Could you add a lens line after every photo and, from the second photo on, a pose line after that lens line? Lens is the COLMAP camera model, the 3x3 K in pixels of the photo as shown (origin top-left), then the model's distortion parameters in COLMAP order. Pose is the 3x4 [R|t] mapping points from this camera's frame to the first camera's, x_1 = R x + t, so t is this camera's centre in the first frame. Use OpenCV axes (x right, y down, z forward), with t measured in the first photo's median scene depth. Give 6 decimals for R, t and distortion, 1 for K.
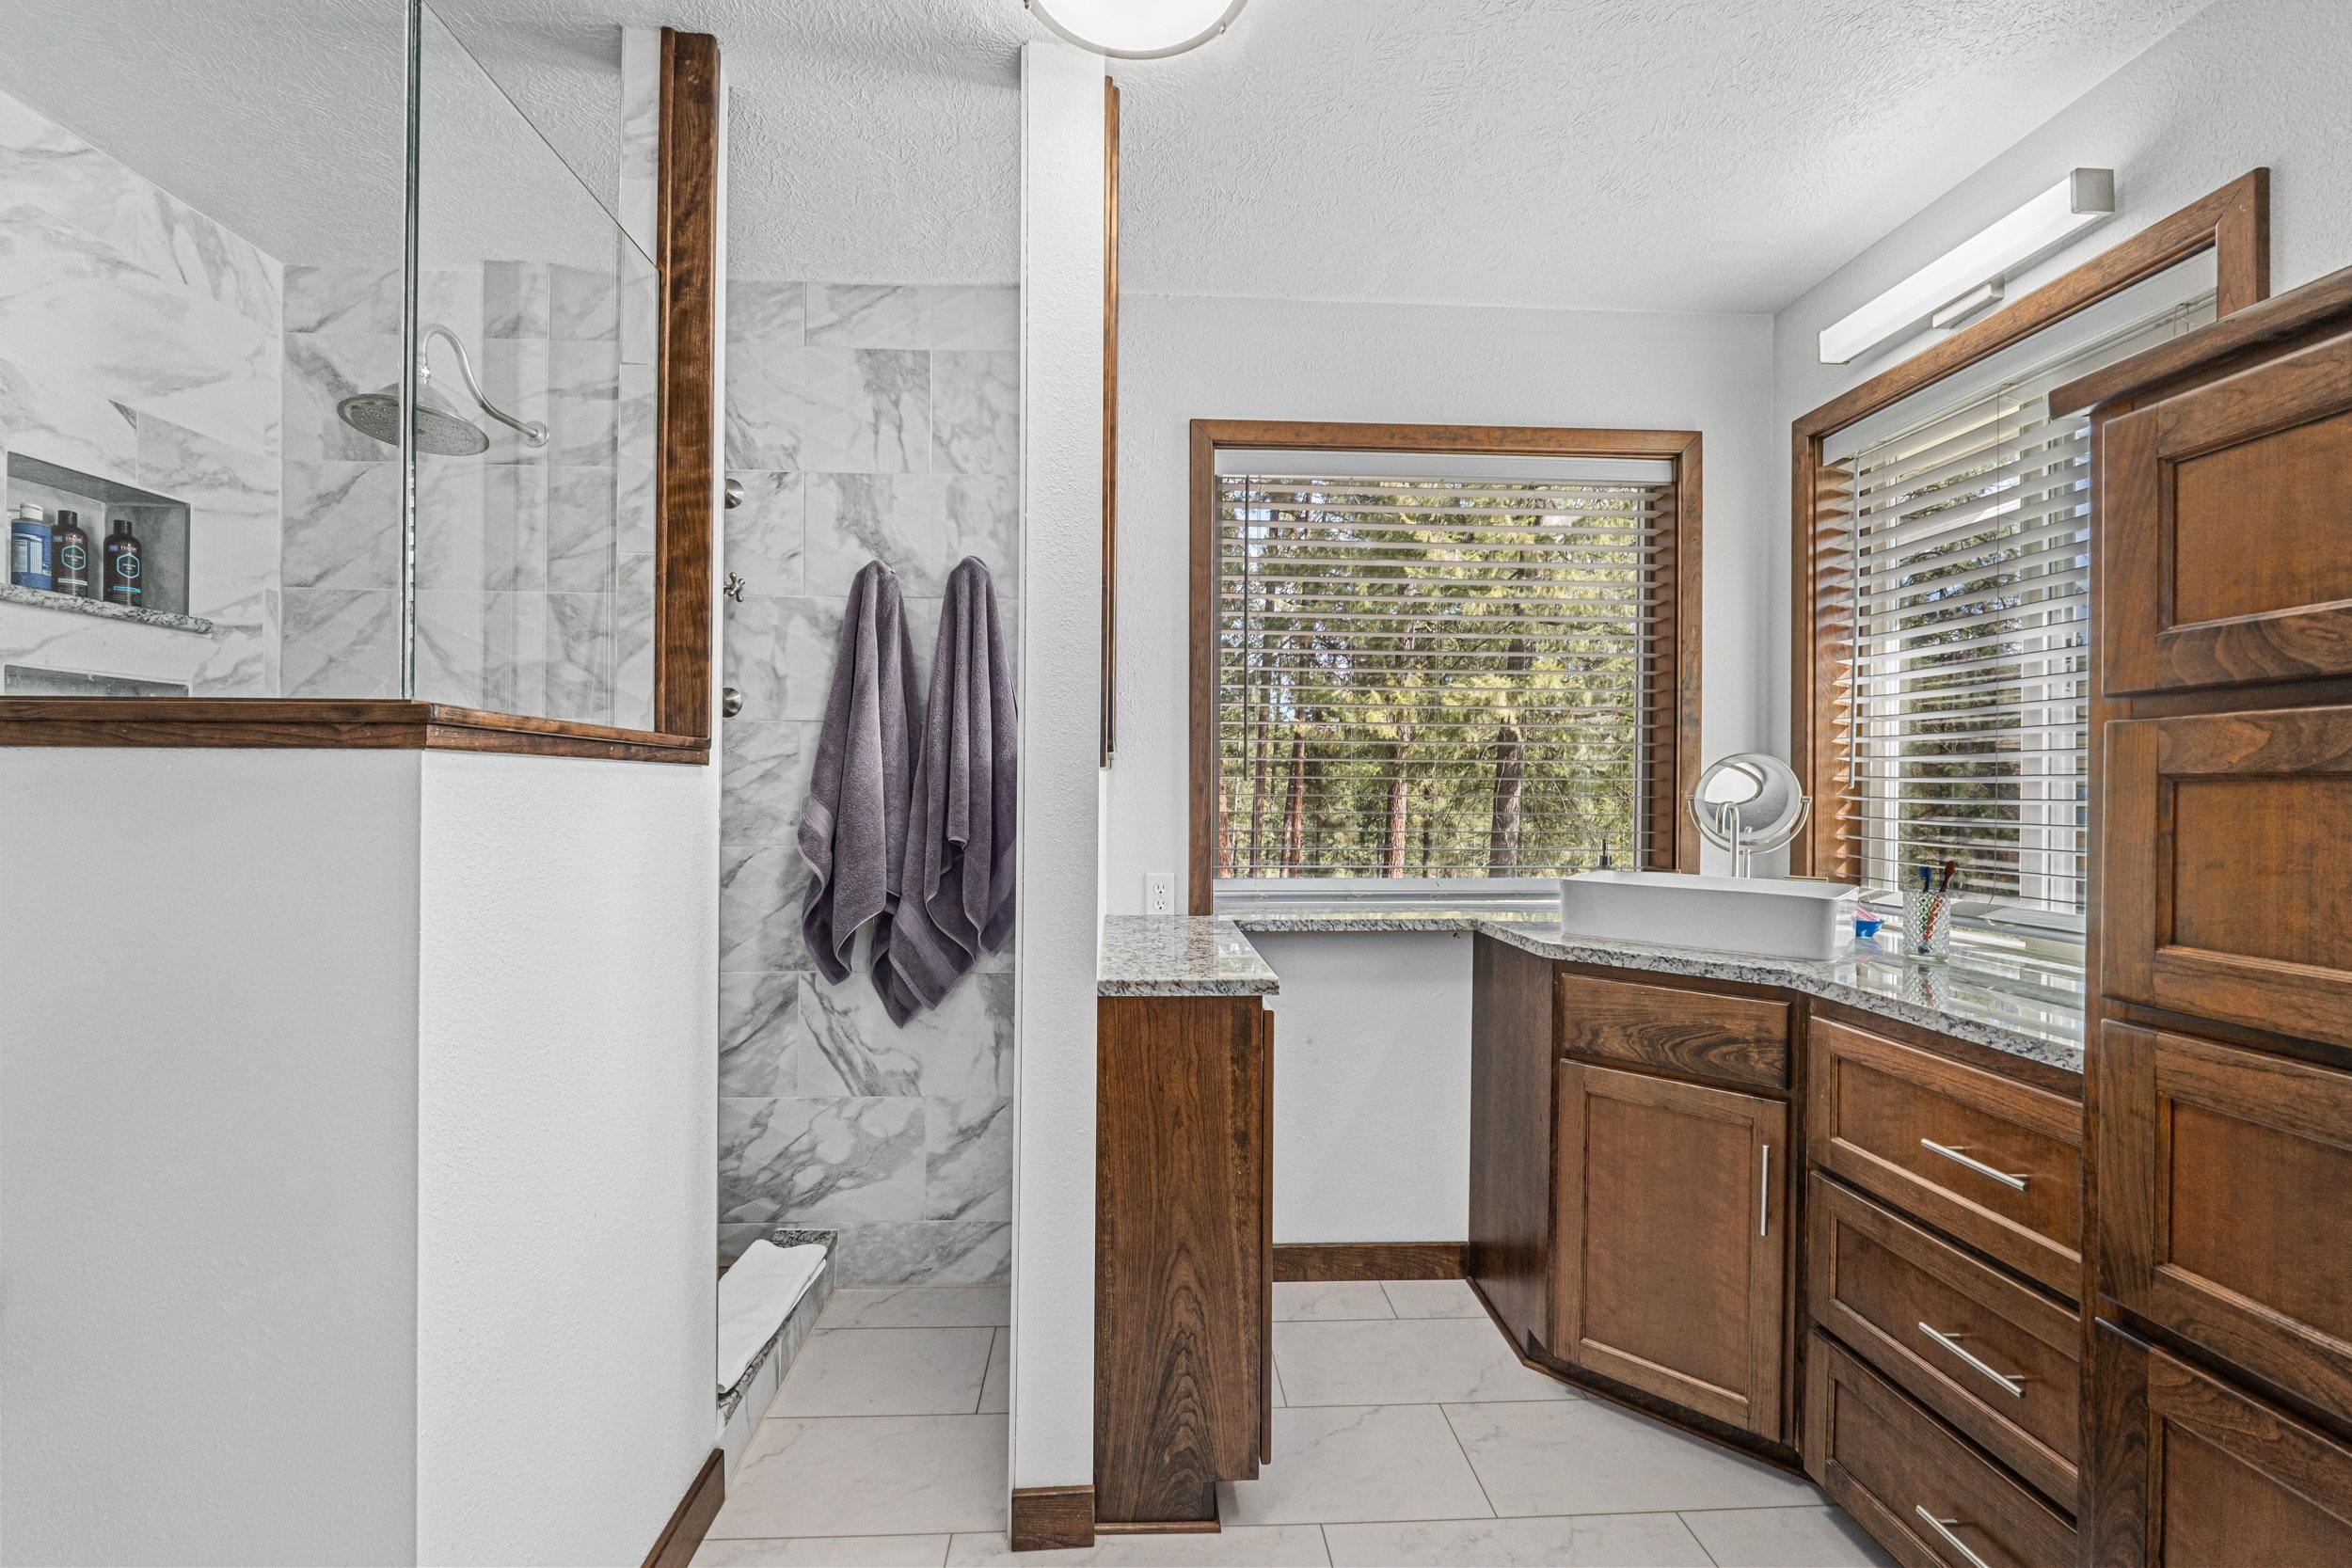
lens RADIAL K [[979.9, 0, 1176.0], [0, 979.9, 784.0], [0, 0, 1]] dist [-0.000812, -0.000021]
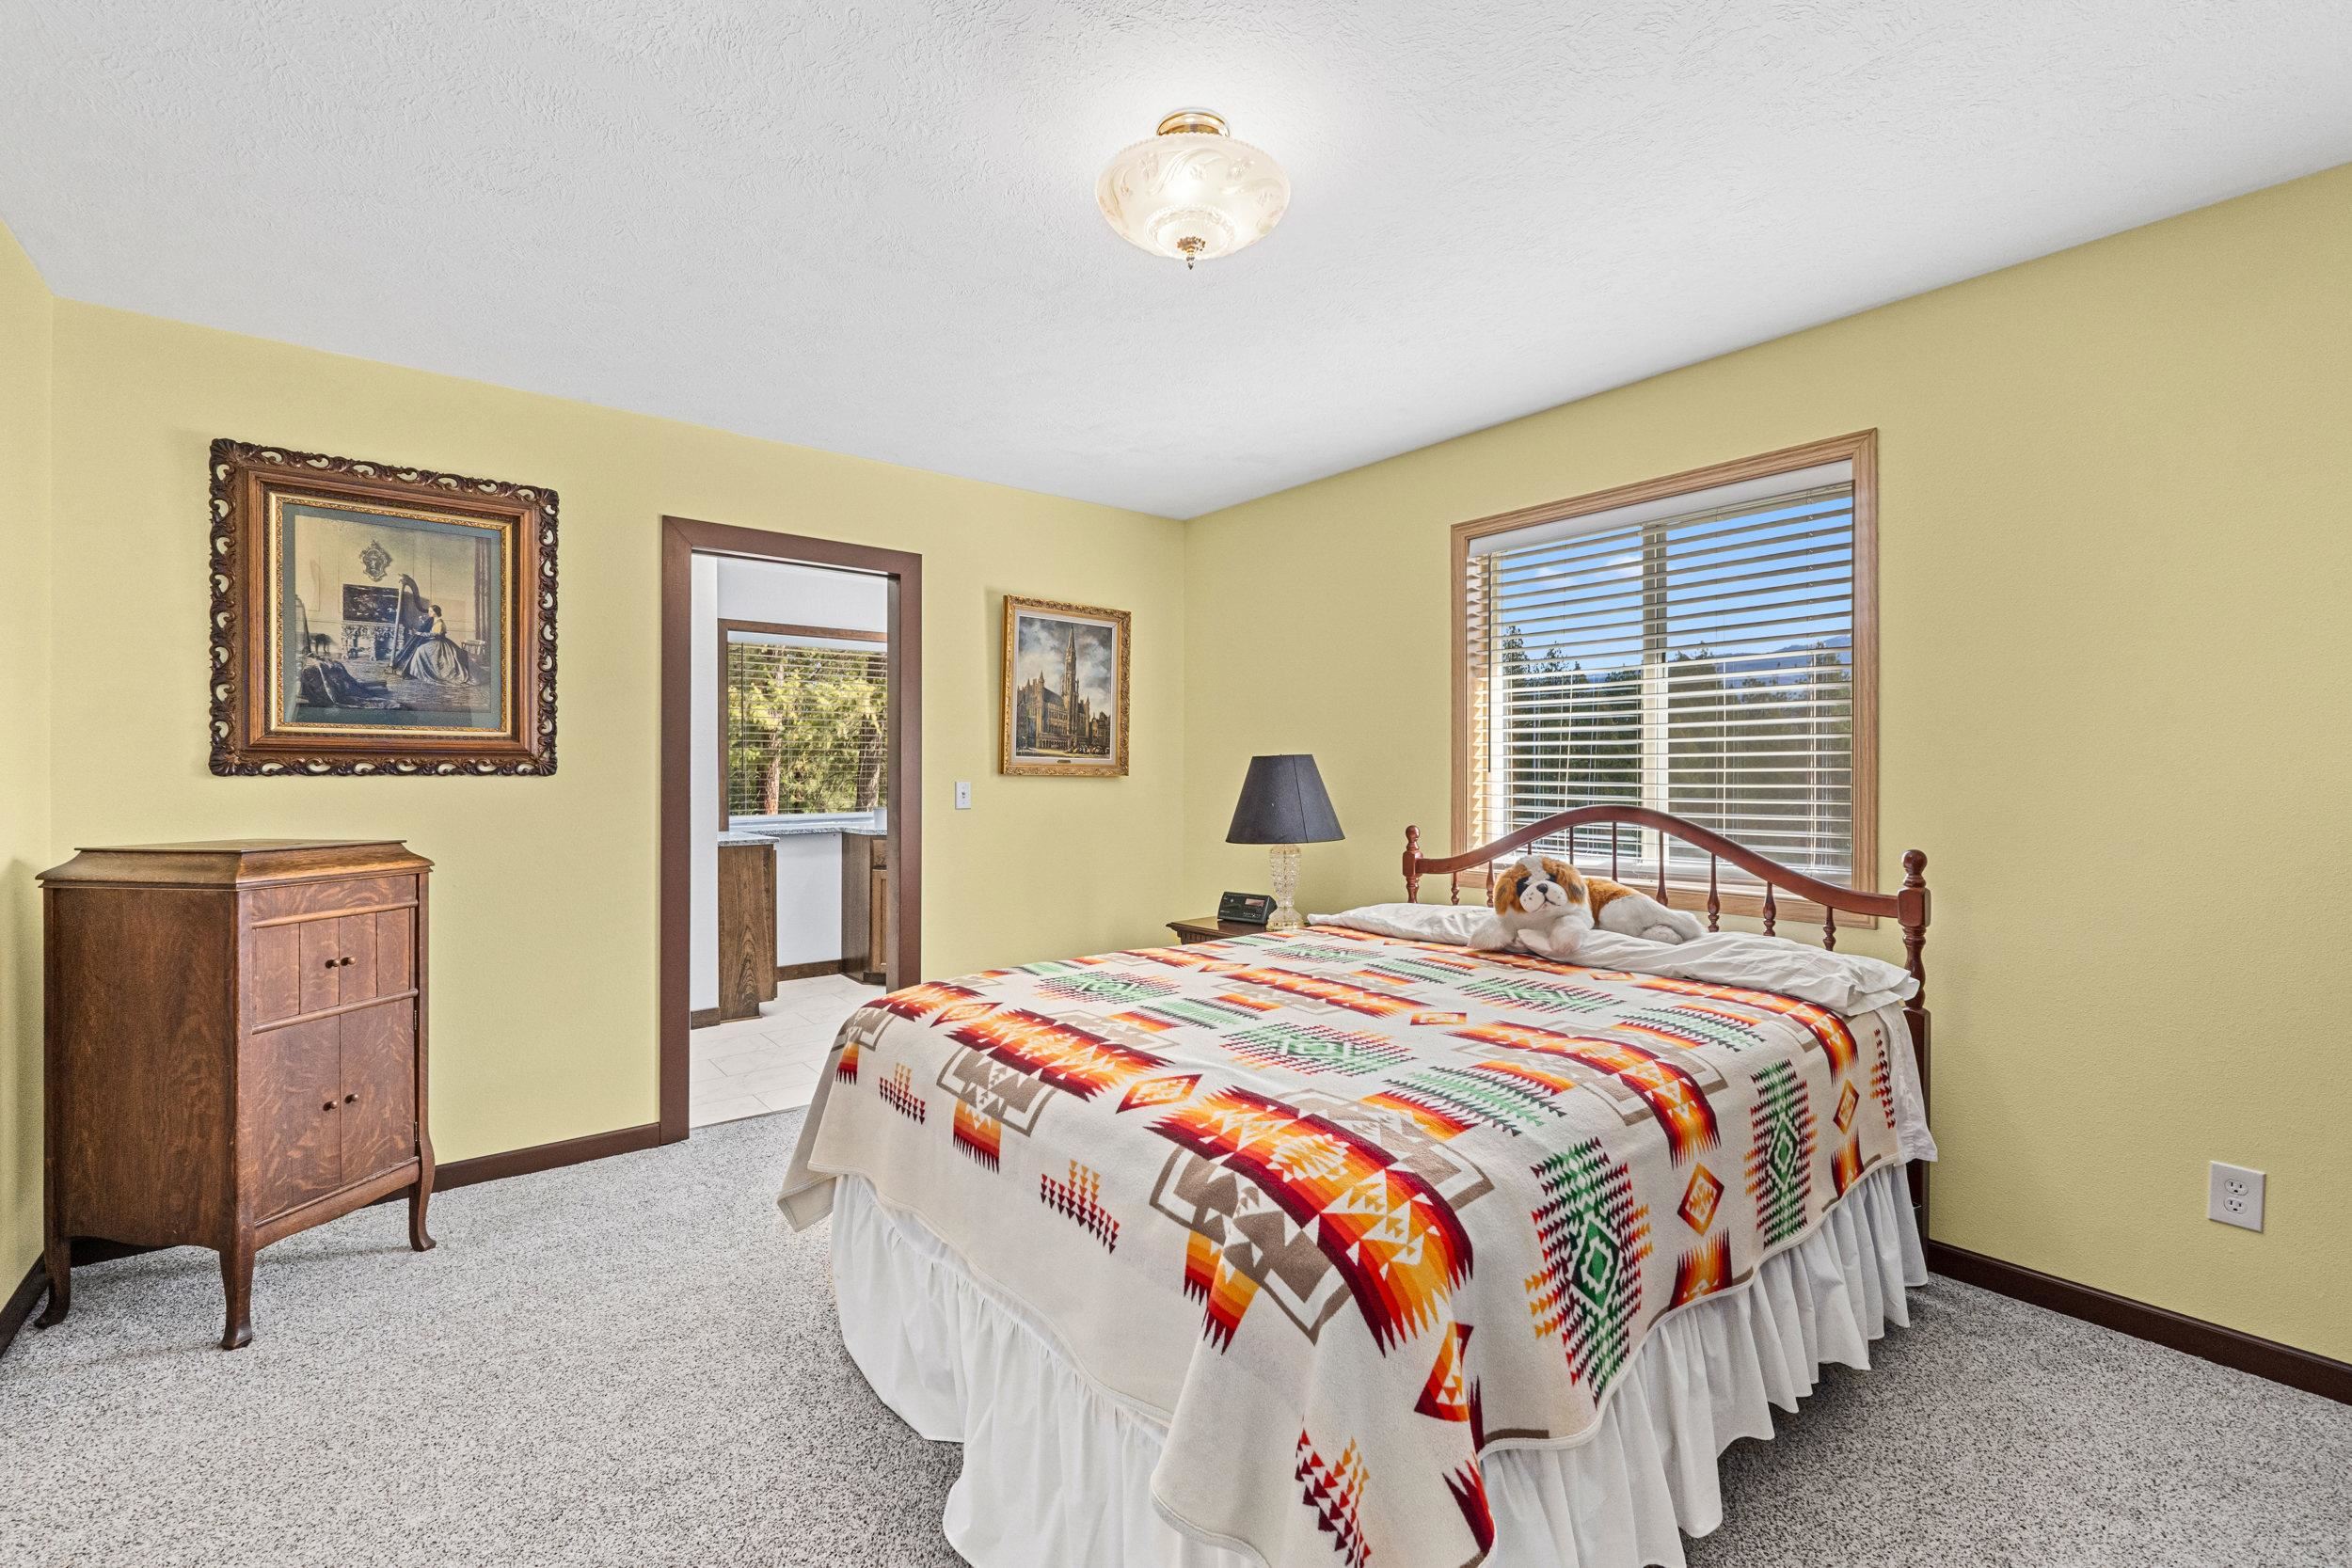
lens RADIAL K [[981.8, 0, 1161.9], [0, 981.8, 793.4], [0, 0, 1]] dist [-0.007646, -0.000001]
pose [[0.820302, -0.016606, 0.571689, -0.676529], [0.000398, 0.999595, 0.028465, -0.033376], [-0.571930, -0.023122, 0.819976, -2.246663]]
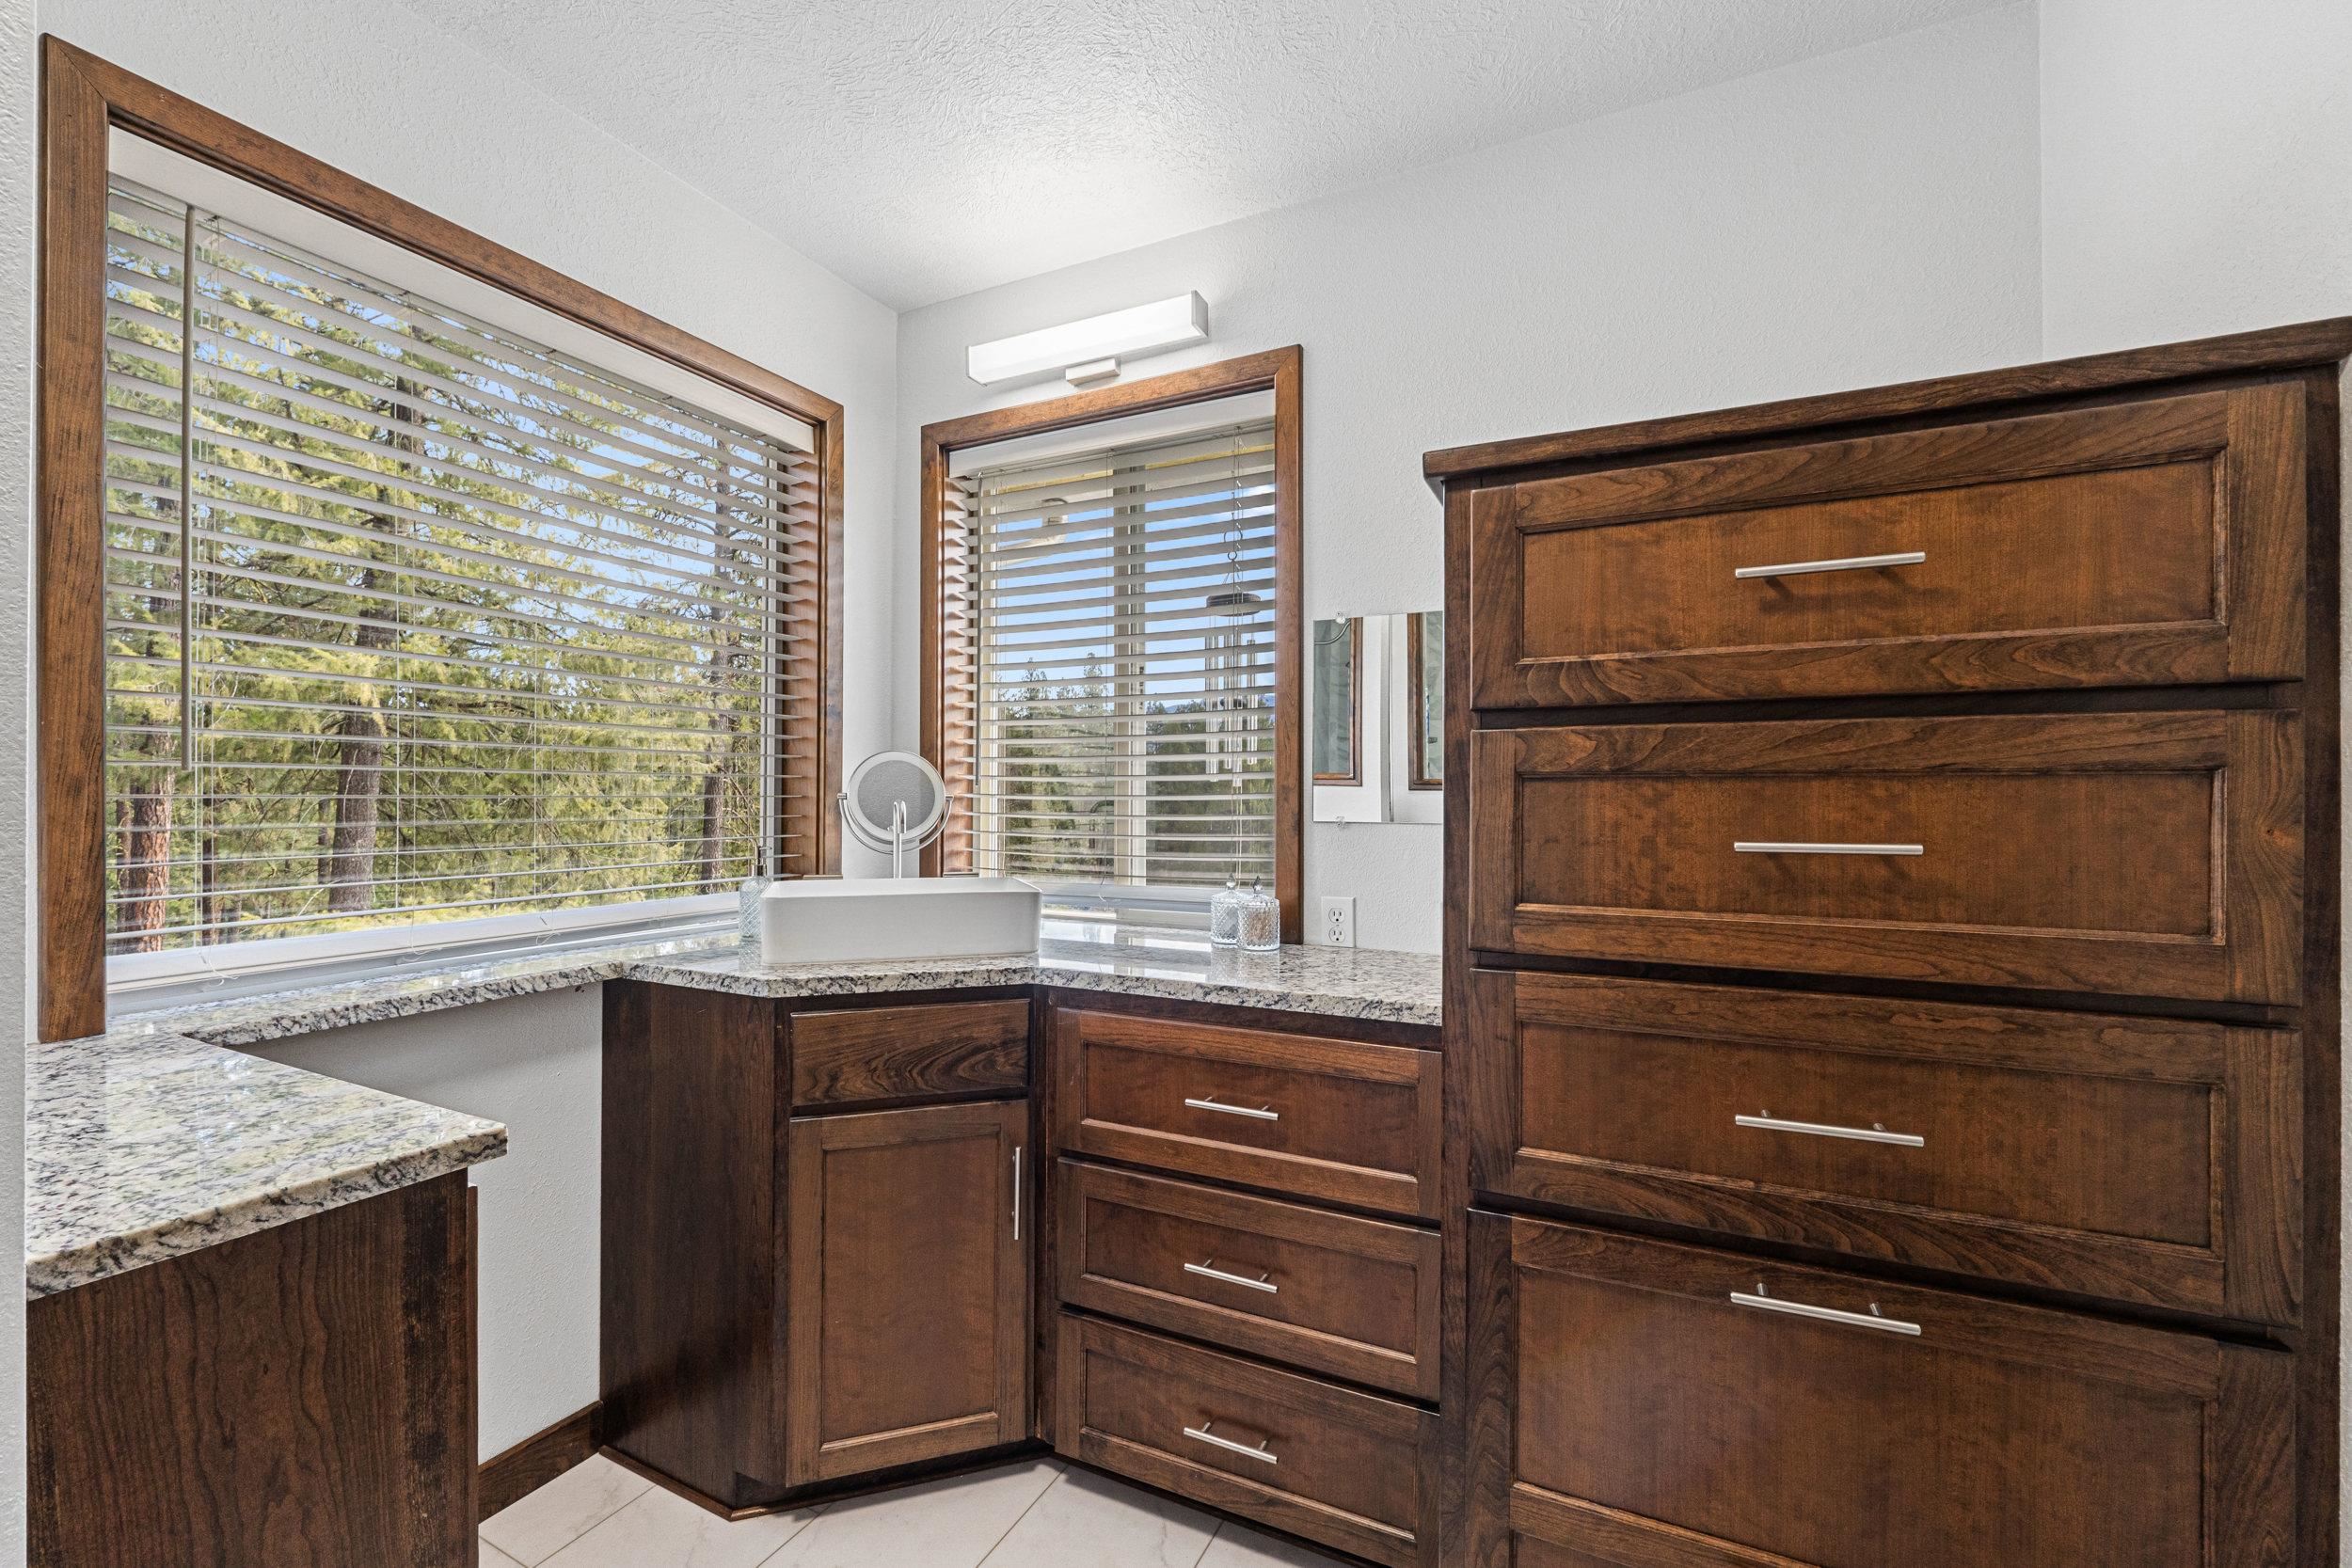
lens RADIAL K [[981.8, 0, 1161.9], [0, 981.8, 793.4], [0, 0, 1]] dist [-0.007646, -0.000001]
pose [[0.502824, -0.004576, 0.864377, -0.182284], [-0.002990, 0.999971, 0.007033, 0.005335], [-0.864383, -0.006121, 0.502796, 0.392718]]
